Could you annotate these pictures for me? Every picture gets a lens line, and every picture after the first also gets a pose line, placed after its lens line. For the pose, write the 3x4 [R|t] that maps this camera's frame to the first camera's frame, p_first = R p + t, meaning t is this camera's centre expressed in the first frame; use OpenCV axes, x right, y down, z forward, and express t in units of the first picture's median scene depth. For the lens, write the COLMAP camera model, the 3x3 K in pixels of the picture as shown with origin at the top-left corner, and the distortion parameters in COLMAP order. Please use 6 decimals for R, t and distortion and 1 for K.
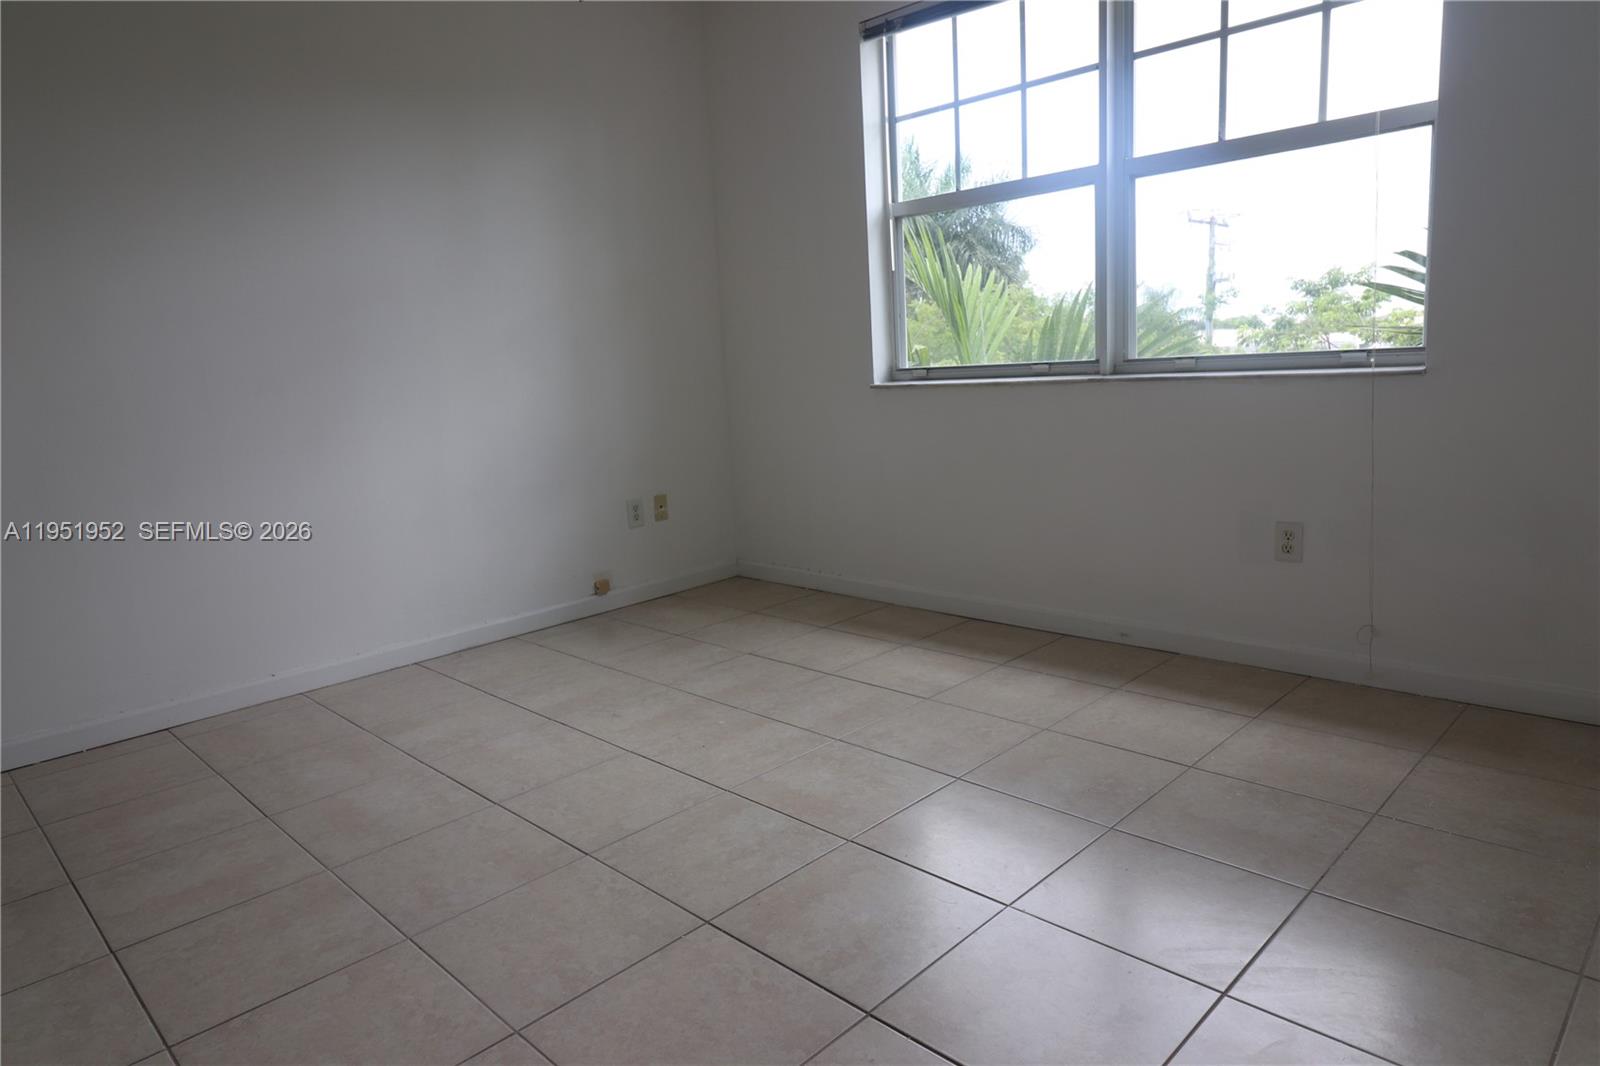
lens RADIAL K [[992.7, 0, 785.7], [0, 992.7, 530.4], [0, 0, 1]] dist [0.010957, -0.011453]
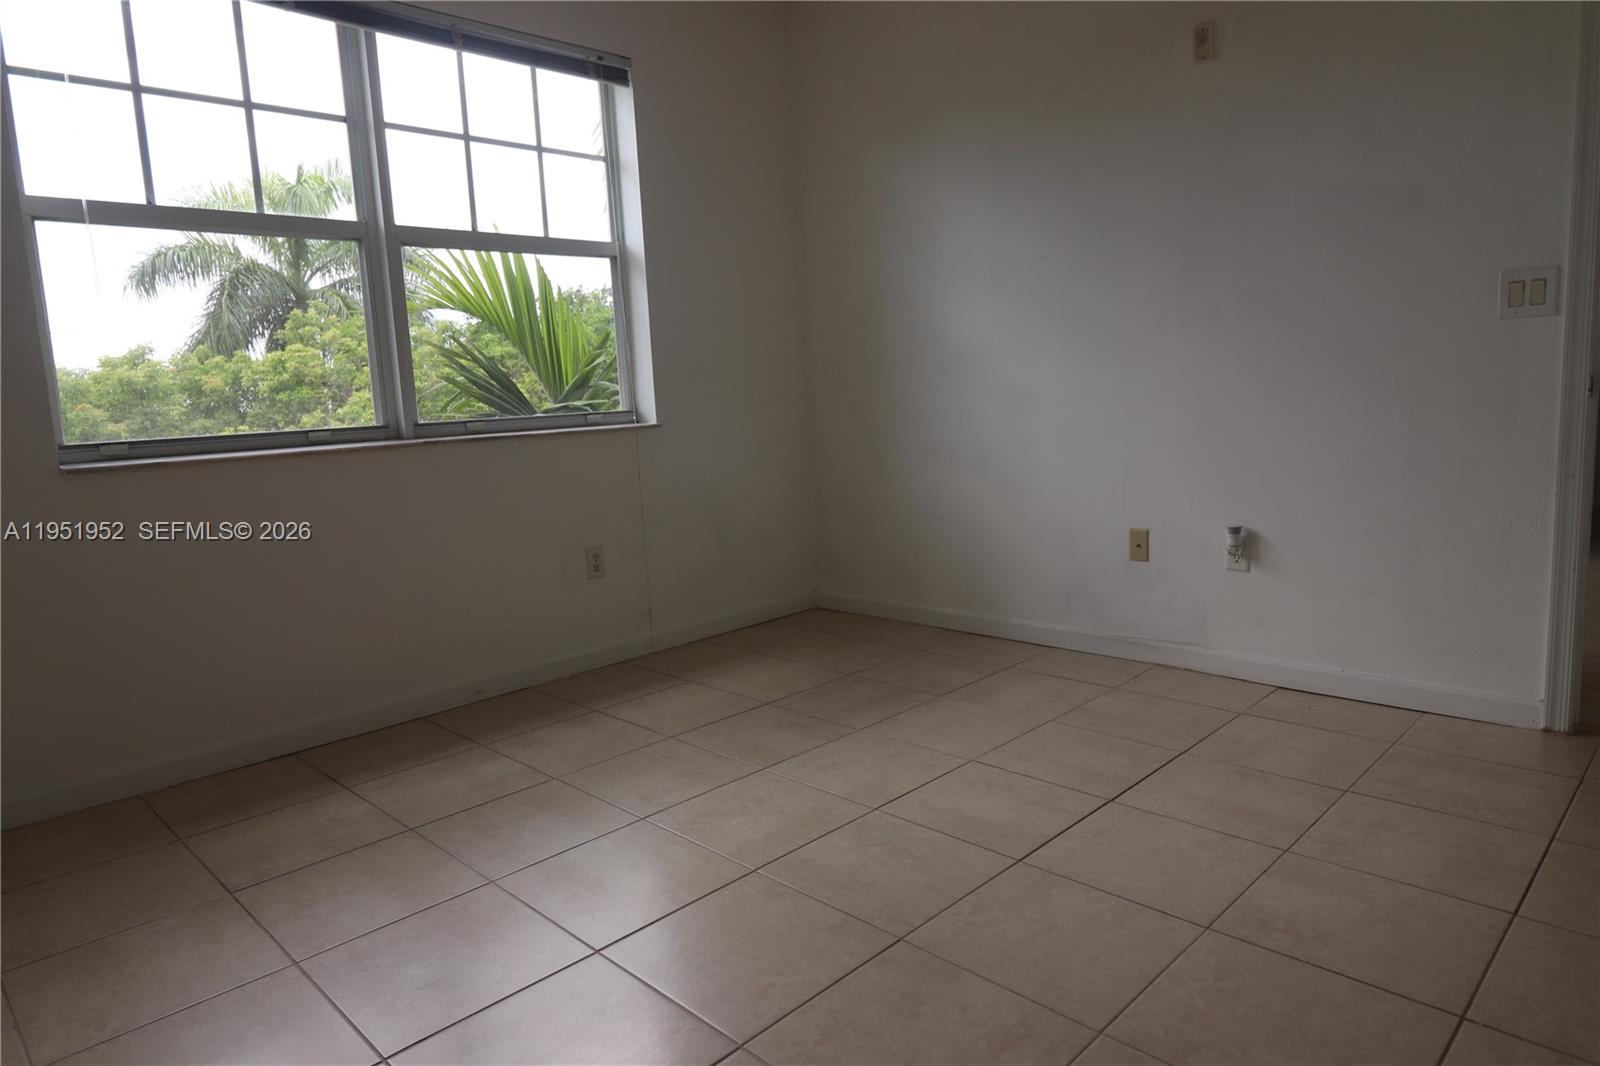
lens RADIAL K [[992.7, 0, 792.2], [0, 992.7, 532.6], [0, 0, 1]] dist [0.010957, -0.011453]
pose [[0.004229, -0.092388, 0.995714, -0.684768], [0.218117, 0.971833, 0.089246, -0.076397], [-0.975913, 0.216805, 0.024261, 0.662741]]
